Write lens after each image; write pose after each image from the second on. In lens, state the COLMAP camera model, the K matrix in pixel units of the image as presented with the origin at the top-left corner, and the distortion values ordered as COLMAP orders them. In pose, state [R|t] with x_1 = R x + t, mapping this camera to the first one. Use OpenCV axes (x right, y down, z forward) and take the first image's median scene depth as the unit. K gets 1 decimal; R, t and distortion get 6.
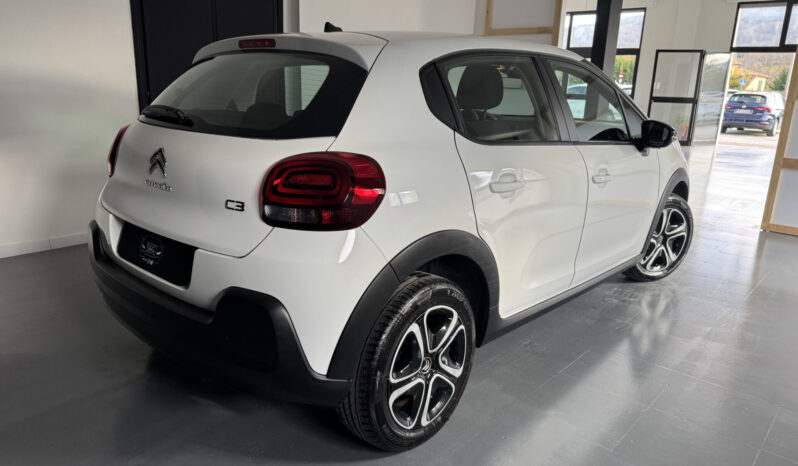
lens RADIAL K [[577.9, 0, 378.9], [0, 577.9, 230.0], [0, 0, 1]] dist [0.035685, 0.000297]
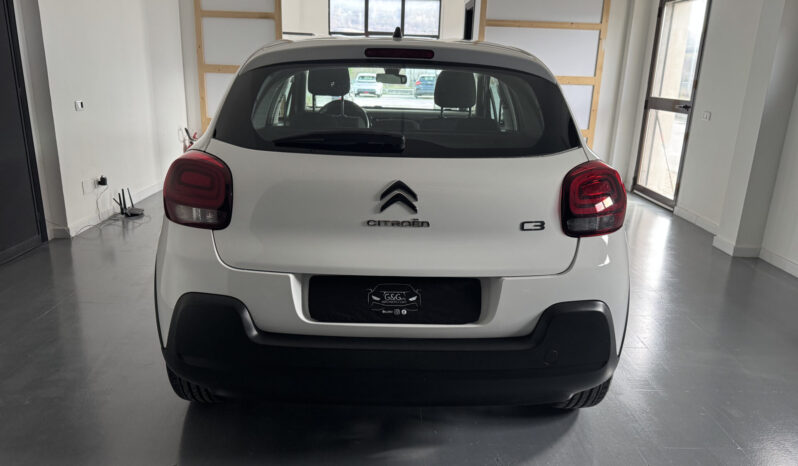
lens RADIAL K [[577.9, 0, 378.9], [0, 577.9, 230.0], [0, 0, 1]] dist [0.035685, 0.000297]
pose [[0.734823, -0.195934, 0.649342, -1.065569], [0.167401, 0.980140, 0.106311, -0.181277], [-0.657276, 0.030581, 0.753030, 0.407265]]
